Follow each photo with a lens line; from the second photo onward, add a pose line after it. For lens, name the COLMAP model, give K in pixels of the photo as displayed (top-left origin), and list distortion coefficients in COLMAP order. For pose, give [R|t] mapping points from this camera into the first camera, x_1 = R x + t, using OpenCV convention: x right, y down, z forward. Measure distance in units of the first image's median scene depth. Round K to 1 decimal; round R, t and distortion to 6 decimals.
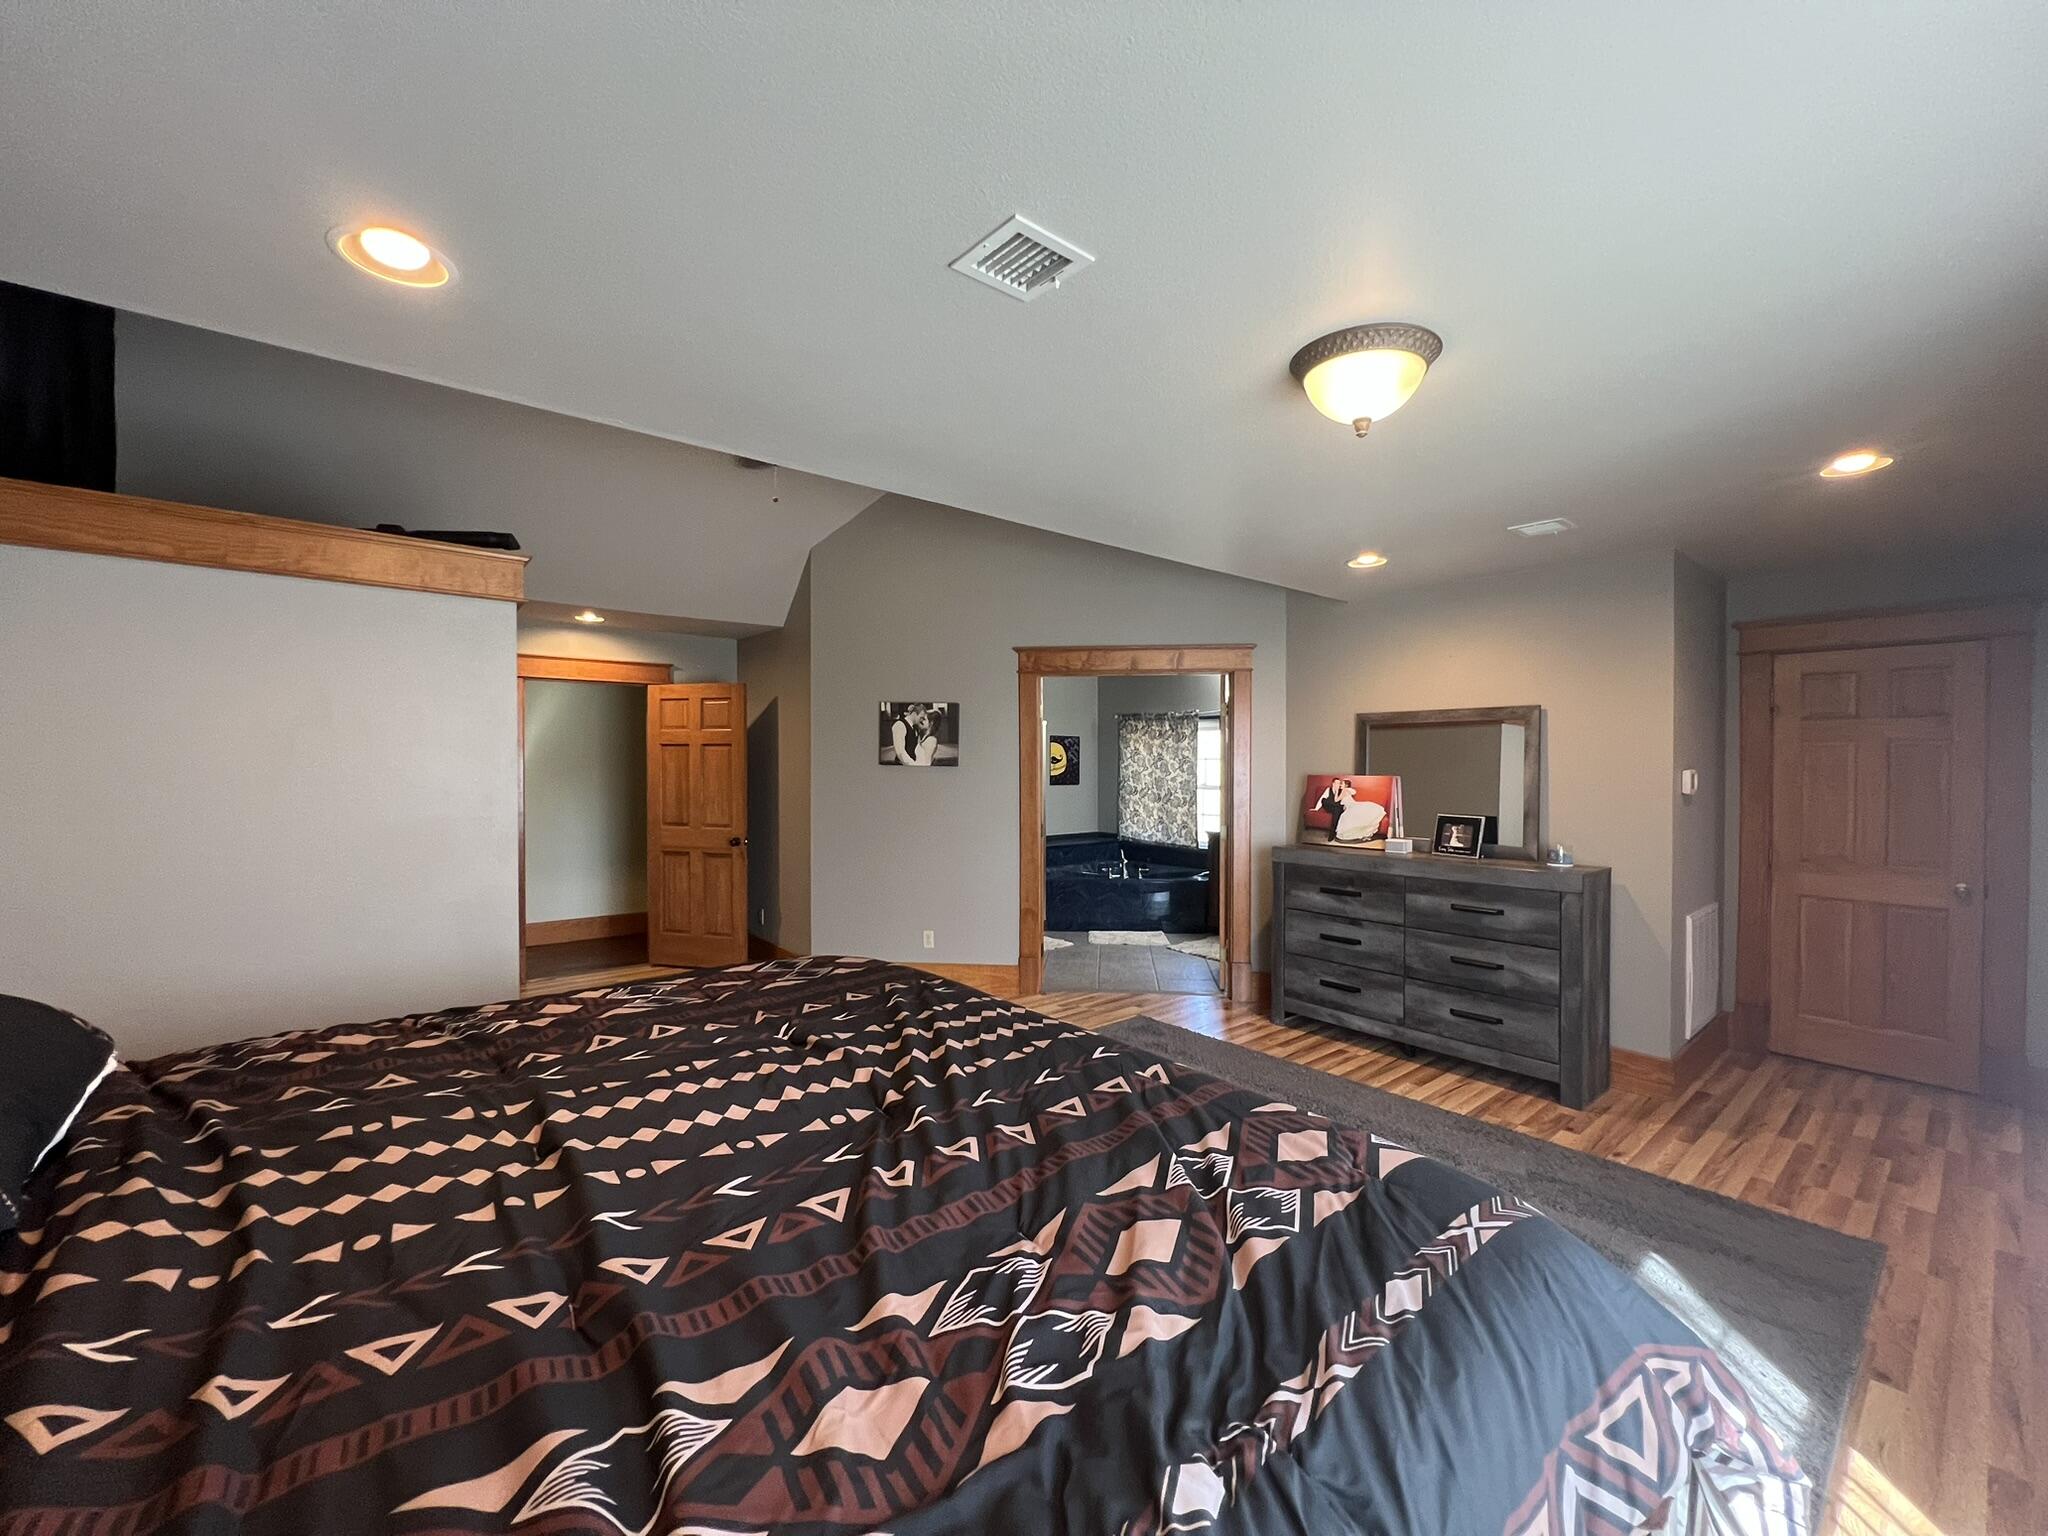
lens RADIAL K [[816.4, 0, 1036.7], [0, 816.4, 757.6], [0, 0, 1]] dist [-0.000843, 0.000381]
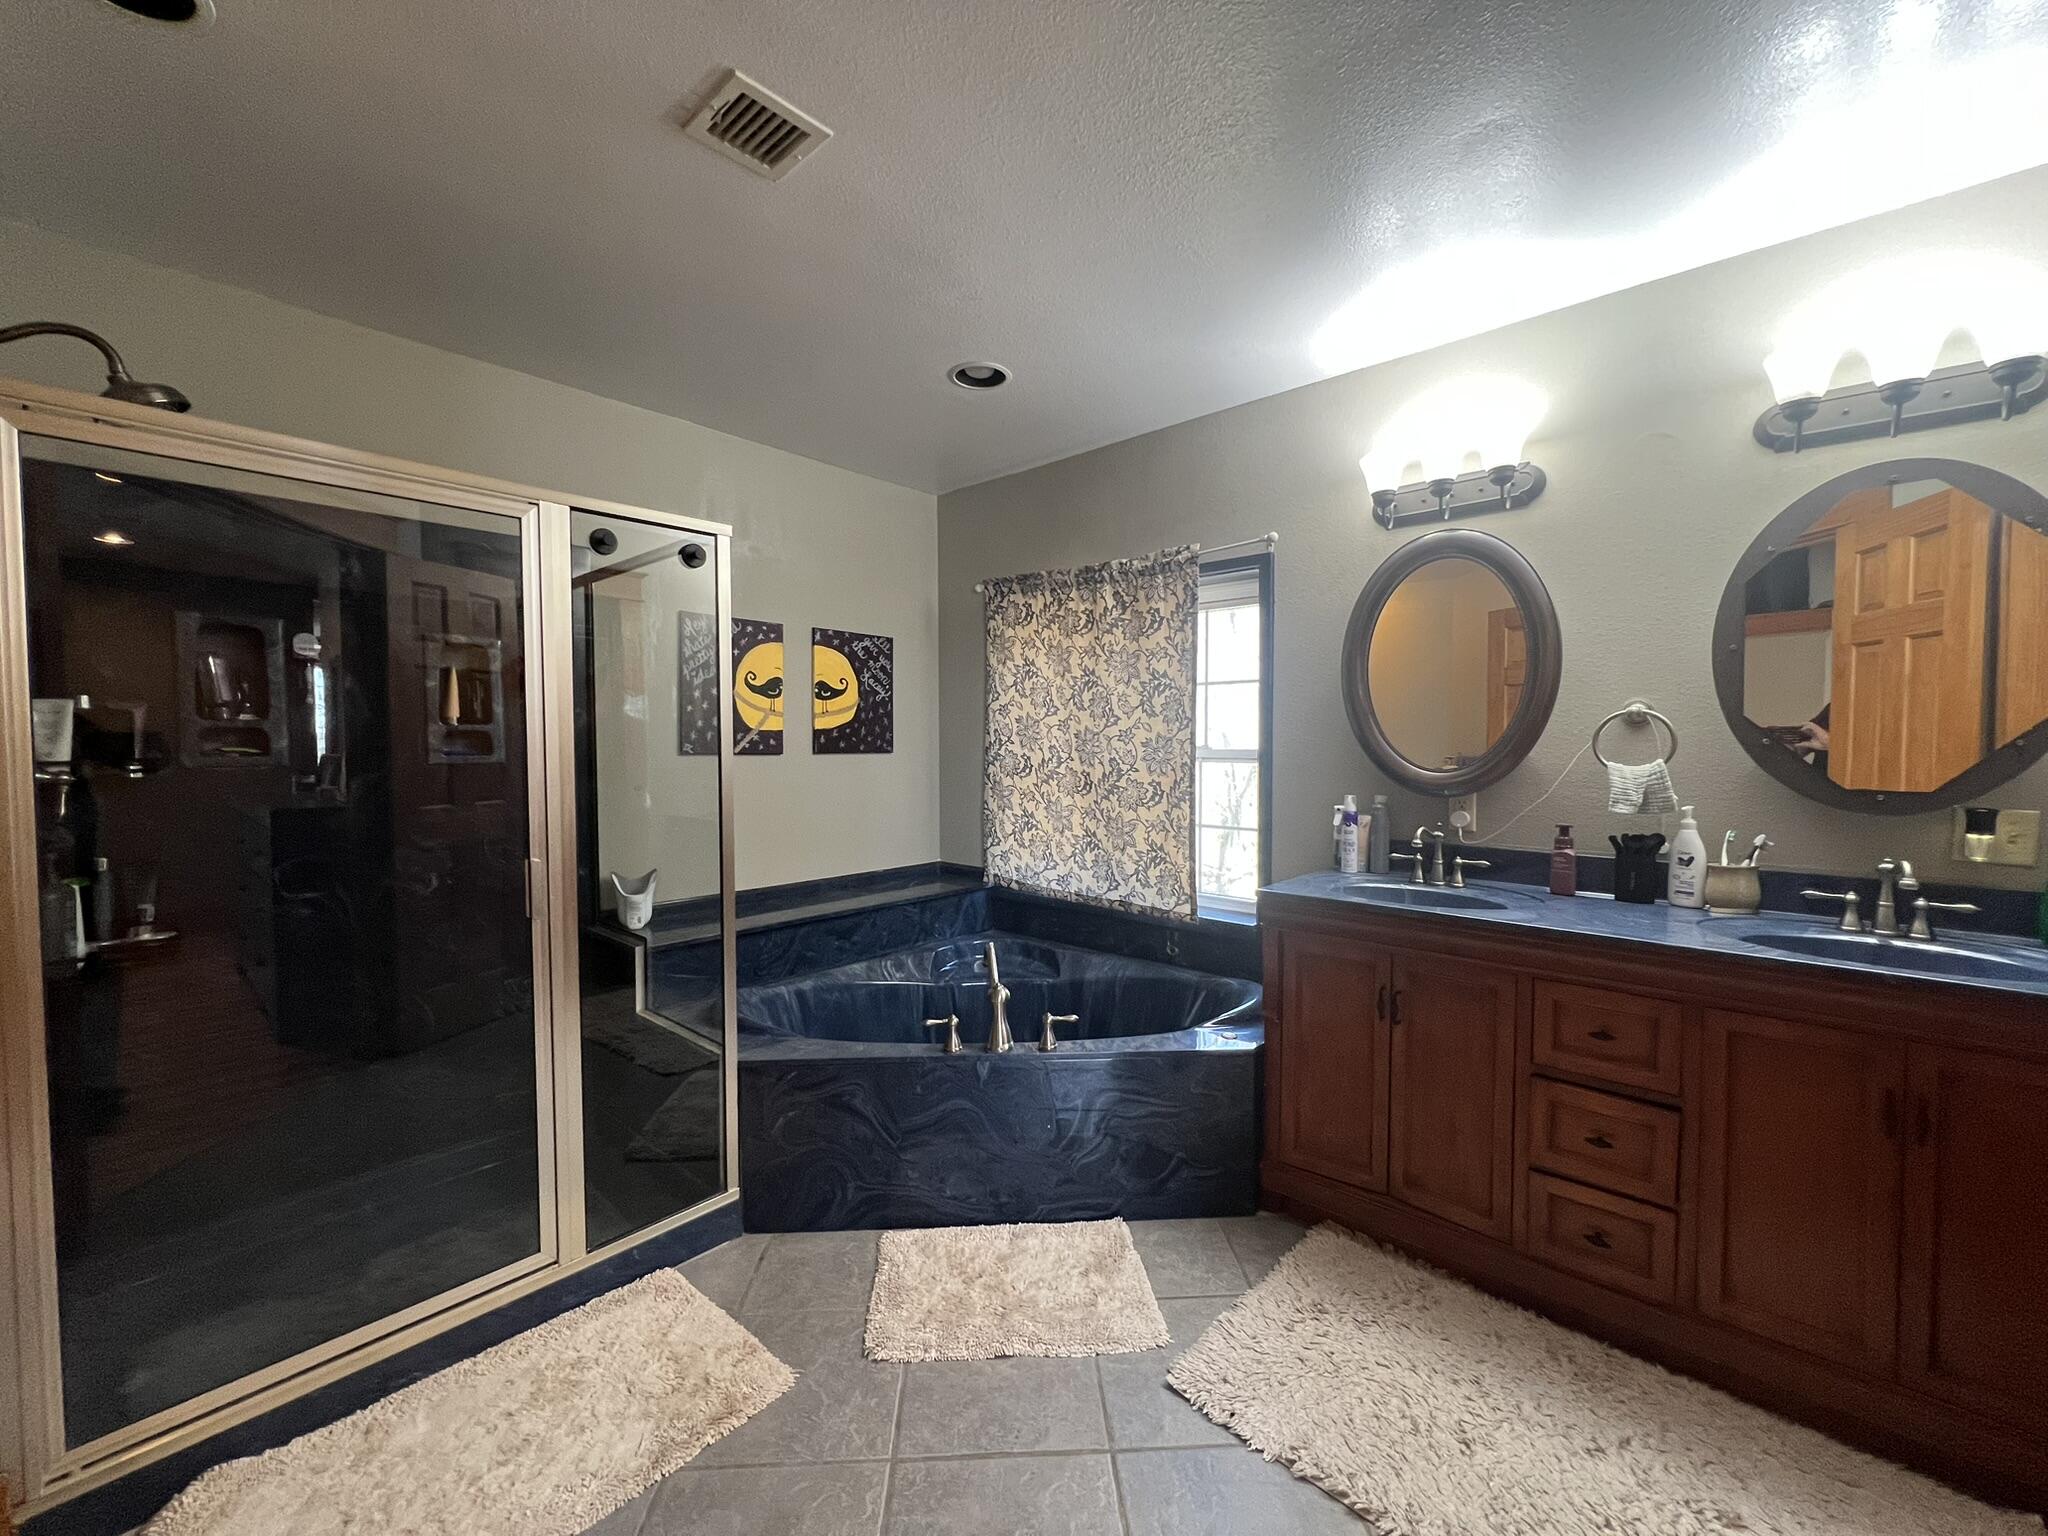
lens RADIAL K [[821.0, 0, 1022.7], [0, 821.0, 767.3], [0, 0, 1]] dist [-0.005748, 0.001803]
pose [[0.990653, -0.006402, 0.136257, 0.064369], [0.000994, 0.999210, 0.039718, 0.025488], [-0.136404, -0.039211, 0.989877, 0.603187]]
